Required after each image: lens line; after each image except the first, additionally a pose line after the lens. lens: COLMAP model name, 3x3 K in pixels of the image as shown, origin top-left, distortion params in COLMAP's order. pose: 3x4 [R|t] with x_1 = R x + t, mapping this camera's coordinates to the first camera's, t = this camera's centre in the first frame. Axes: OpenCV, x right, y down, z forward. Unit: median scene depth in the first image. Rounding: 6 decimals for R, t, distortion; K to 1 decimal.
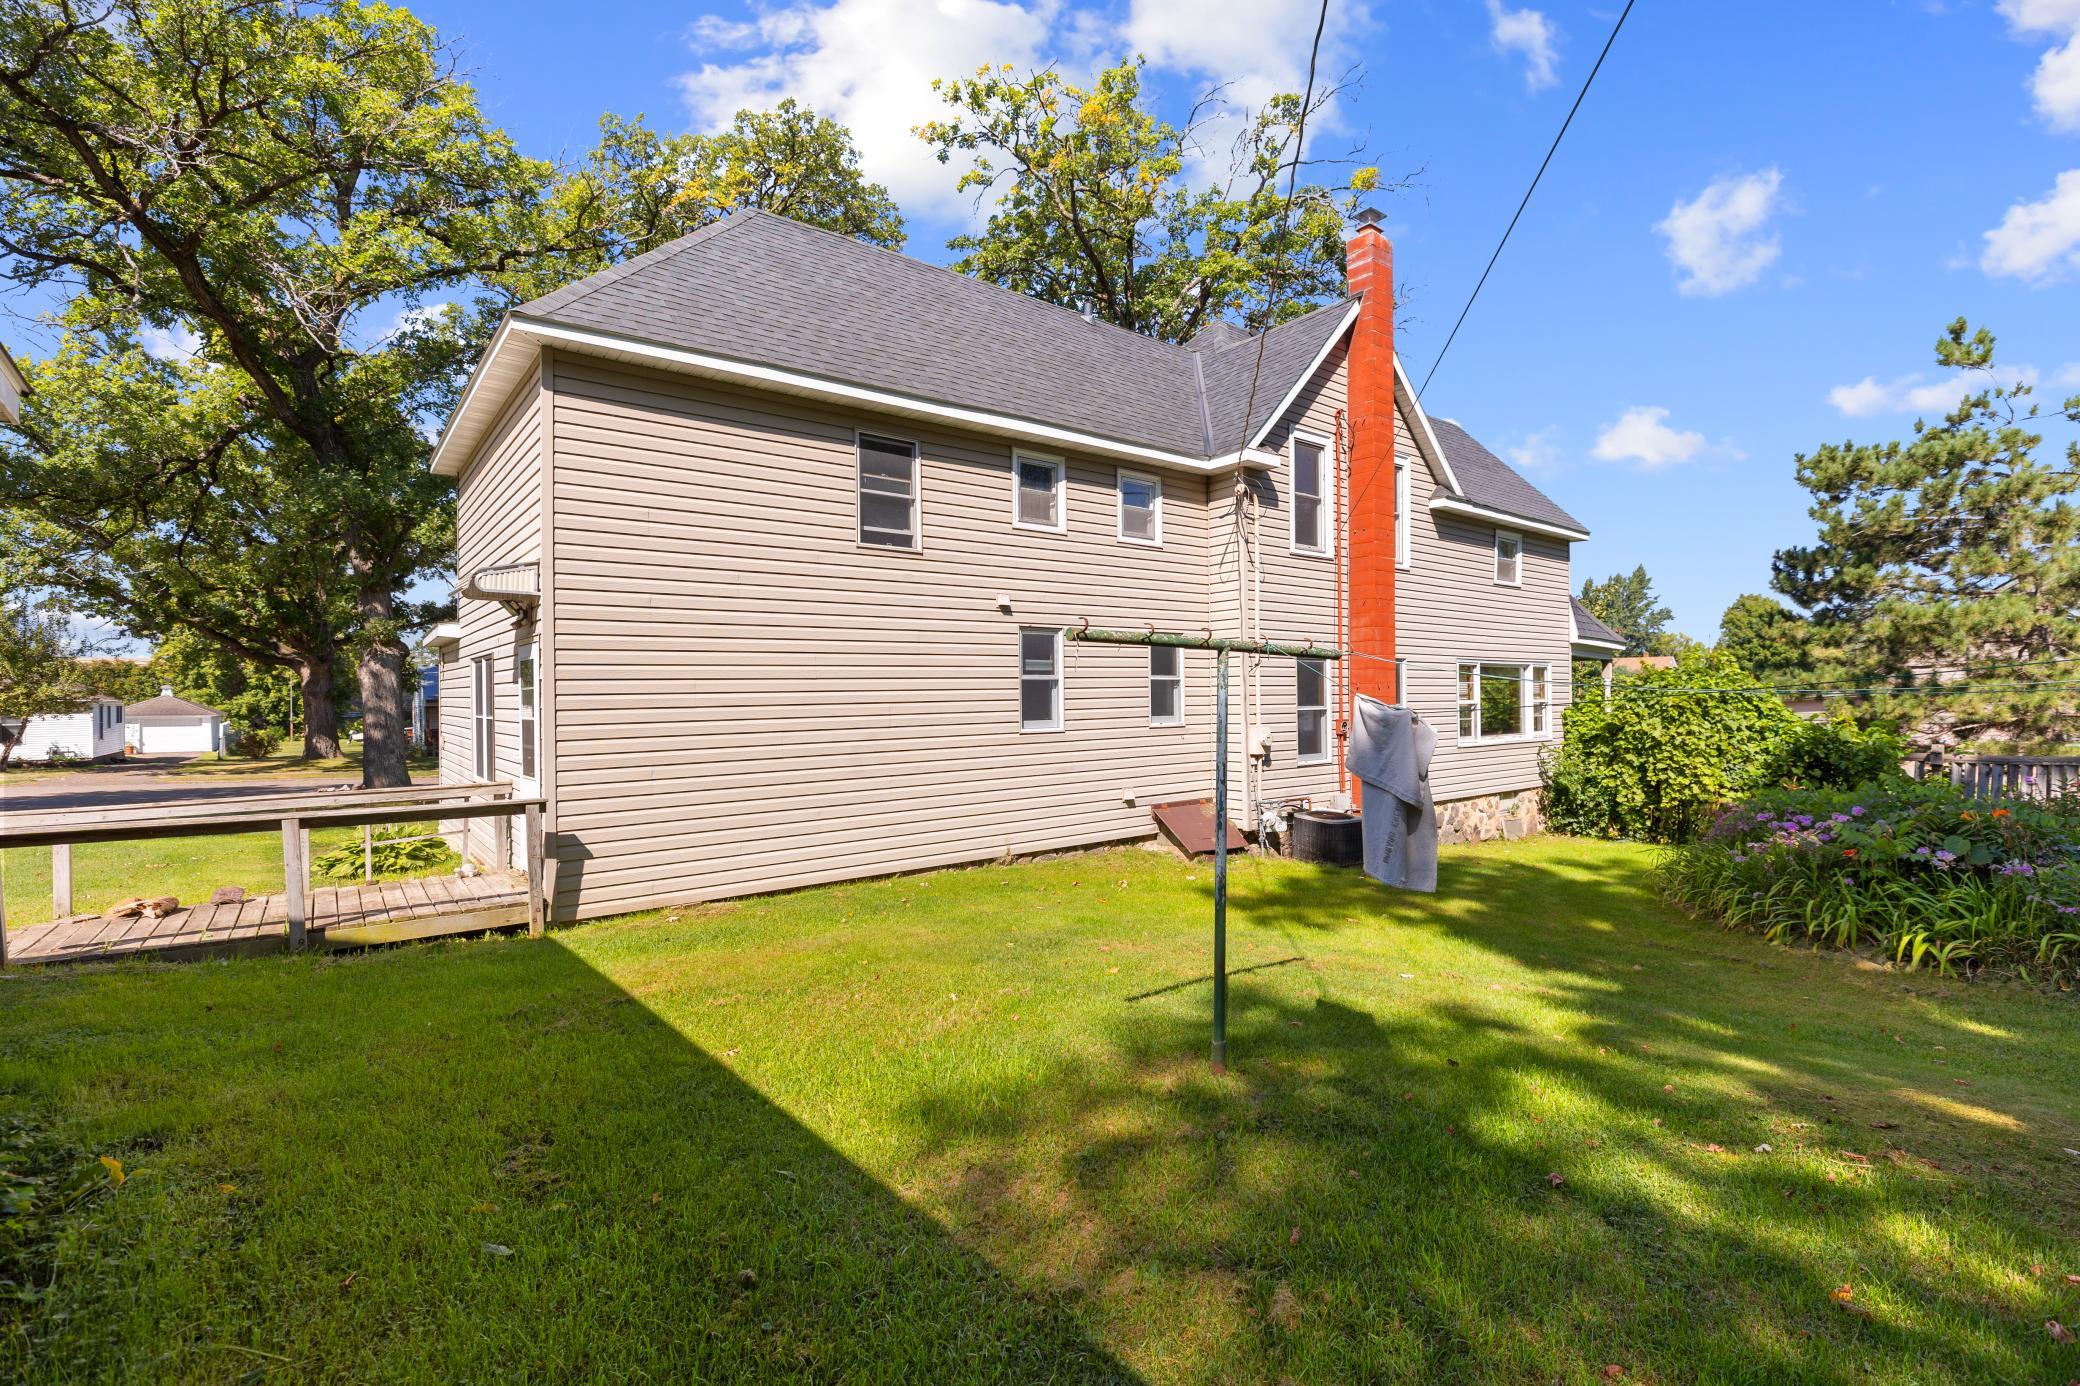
lens RADIAL K [[932.7, 0, 1046.7], [0, 932.7, 693.3], [0, 0, 1]] dist [0.001948, 0.000301]
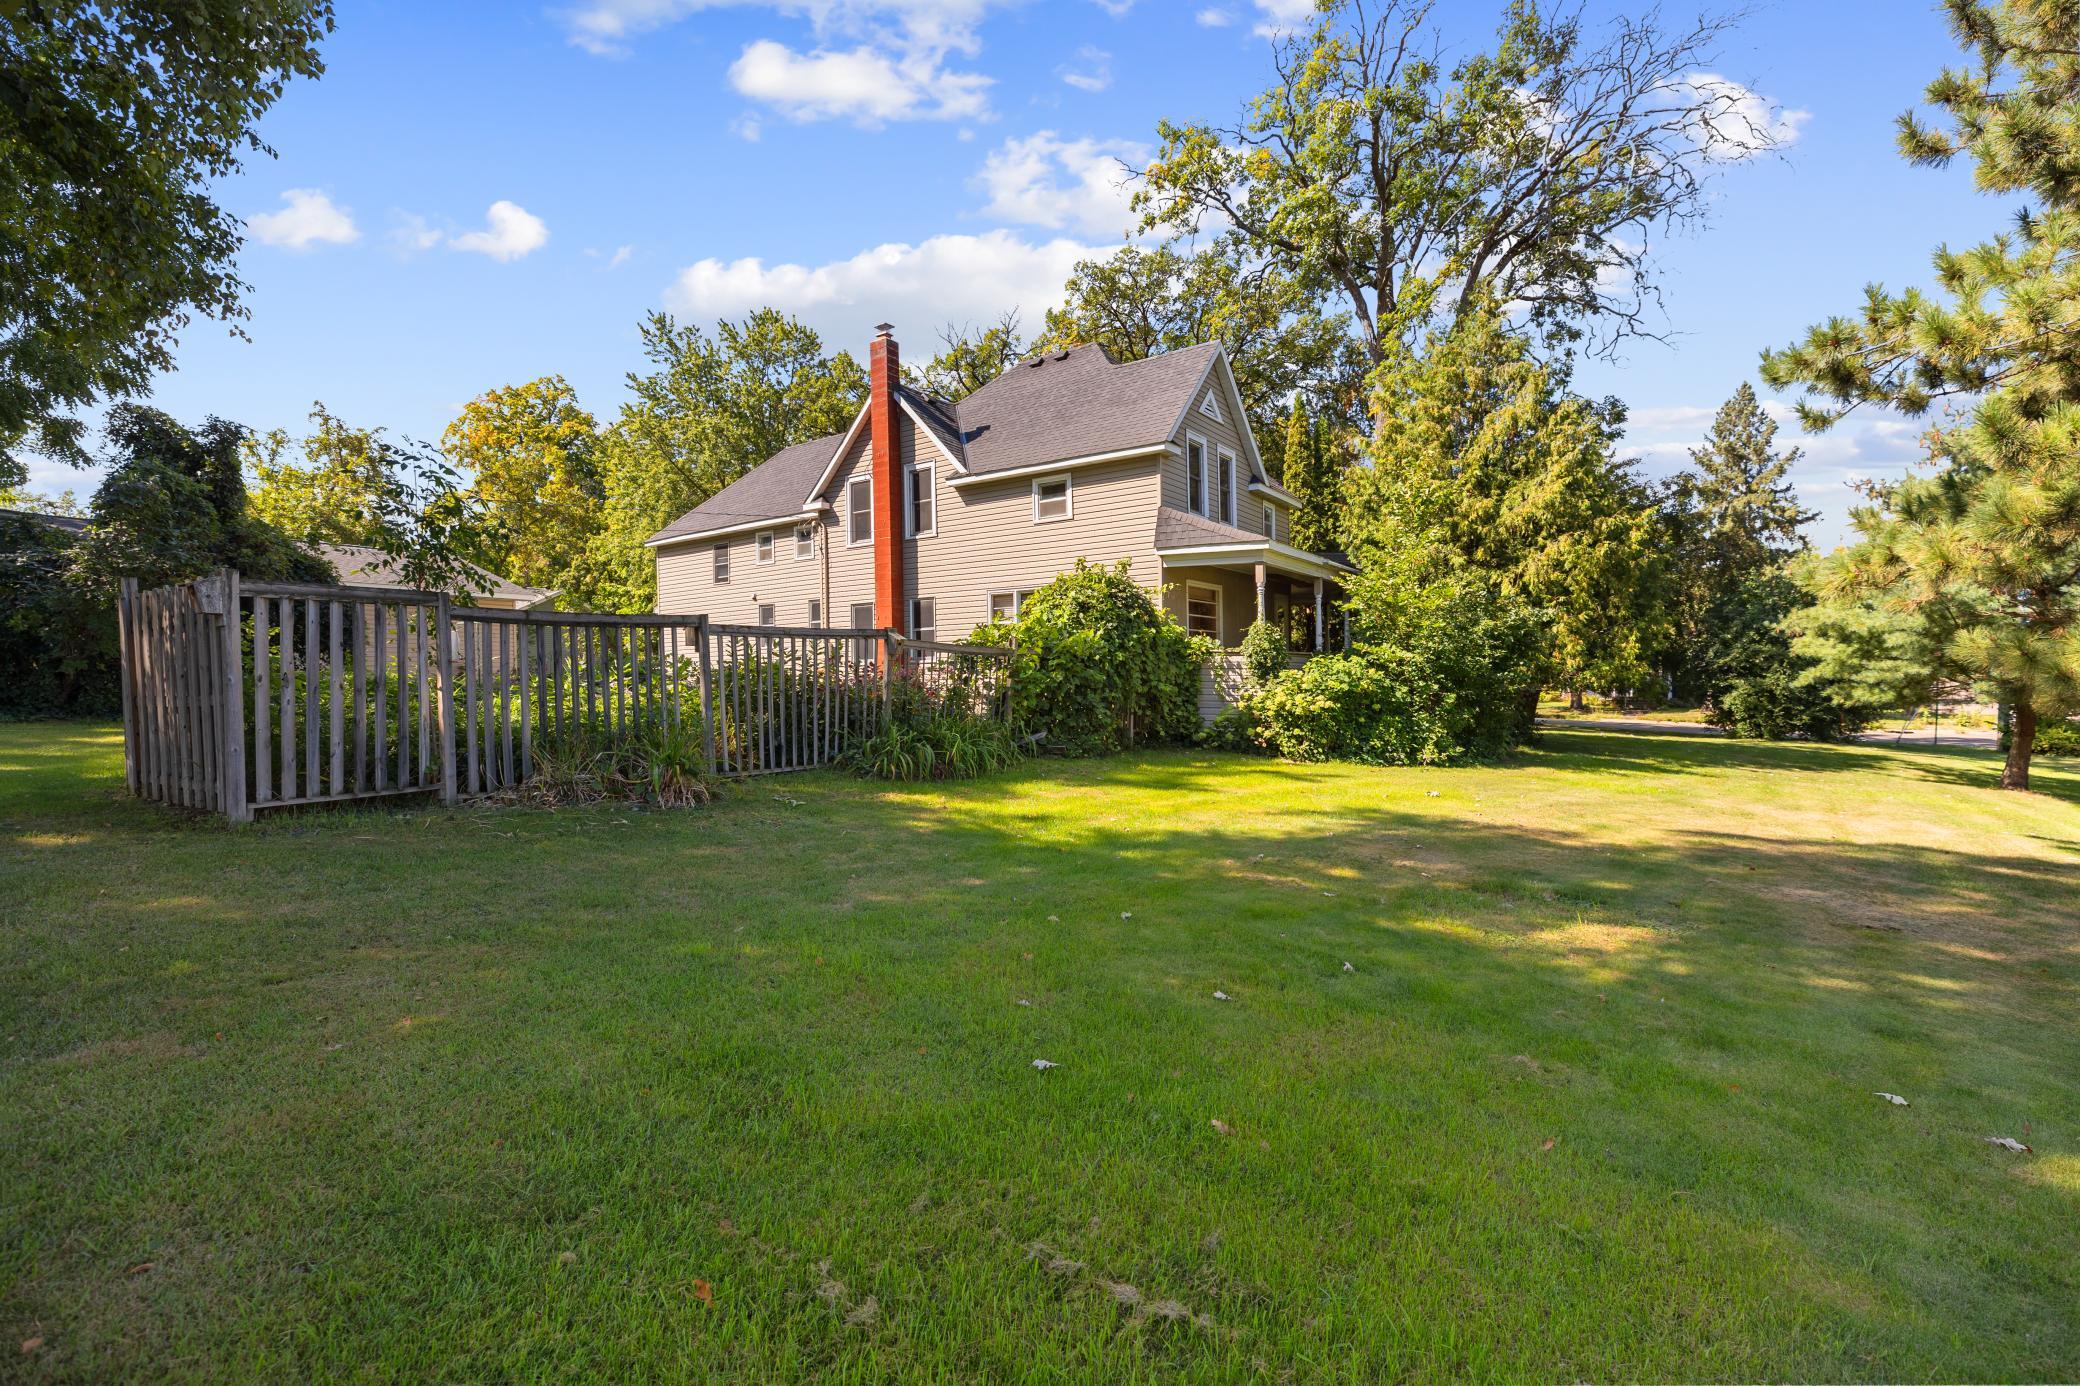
lens RADIAL K [[932.7, 0, 1046.7], [0, 932.7, 693.3], [0, 0, 1]] dist [0.001948, 0.000301]
pose [[0.241432, 0.015948, -0.970287, 2.455397], [-0.004293, 0.999873, 0.015366, 0.117807], [0.970408, 0.000456, 0.241470, 1.097352]]
